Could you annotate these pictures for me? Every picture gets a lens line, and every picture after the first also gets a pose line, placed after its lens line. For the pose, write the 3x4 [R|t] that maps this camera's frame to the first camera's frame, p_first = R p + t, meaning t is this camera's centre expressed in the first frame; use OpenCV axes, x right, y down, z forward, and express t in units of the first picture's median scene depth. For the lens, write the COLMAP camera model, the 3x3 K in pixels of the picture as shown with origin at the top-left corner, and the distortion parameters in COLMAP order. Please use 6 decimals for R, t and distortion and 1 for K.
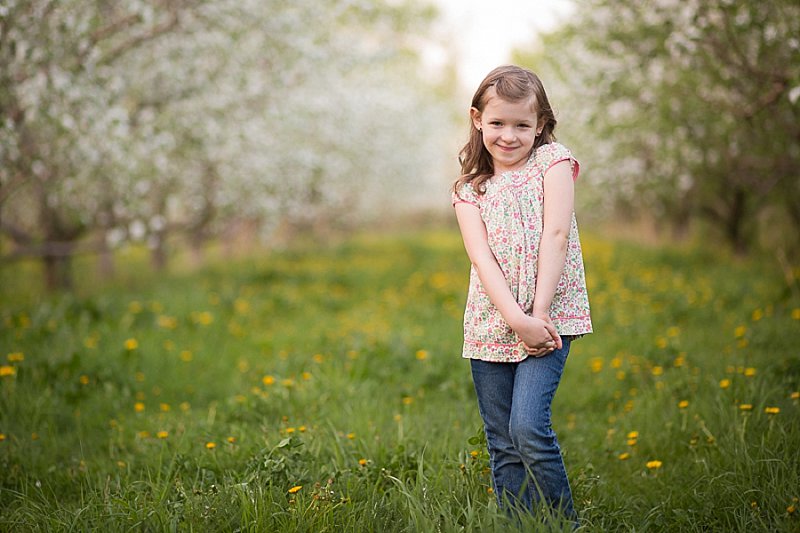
lens RADIAL K [[2287.6, 0, 397.2], [0, 2287.6, 266.4], [0, 0, 1]] dist [-0.001608, 0.000000]
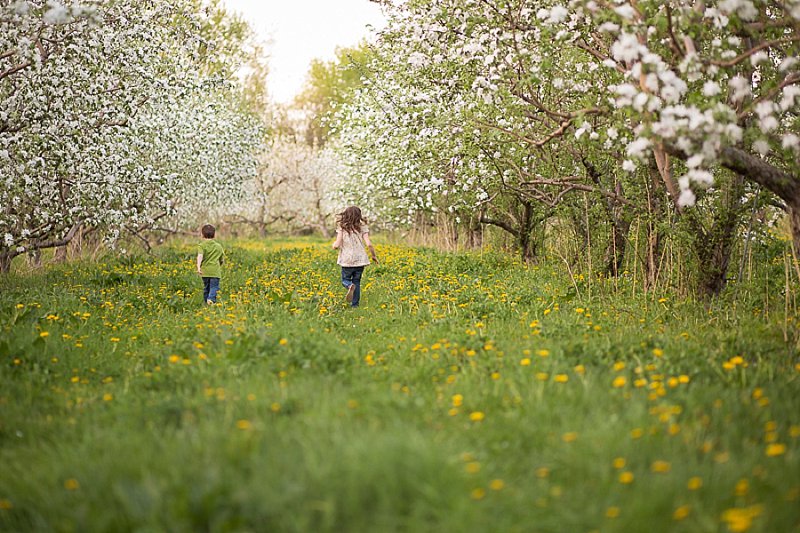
lens RADIAL K [[2272.5, 0, 395.4], [0, 2272.5, 265.8], [0, 0, 1]] dist [-0.130852, 0.000000]
pose [[0.995737, 0.001314, 0.092226, -0.028650], [-0.001152, 0.999998, -0.001817, -0.000167], [-0.092228, 0.001703, 0.995736, -0.161556]]
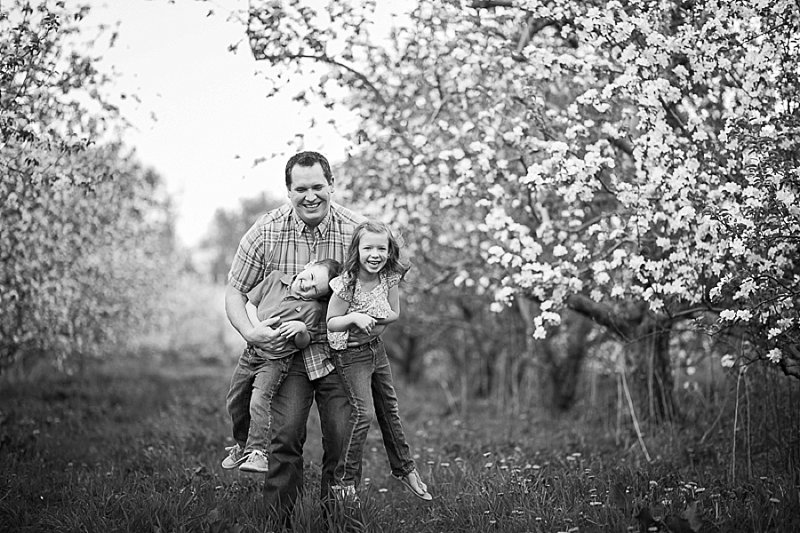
lens RADIAL K [[2159.0, 0, 397.9], [0, 2159.0, 270.8], [0, 0, 1]] dist [0.031143, 0.000000]
pose [[0.988677, 0.024660, 0.148018, -0.066477], [-0.015662, 0.997975, -0.061651, 0.008270], [-0.149239, 0.058634, 0.987061, -0.352094]]
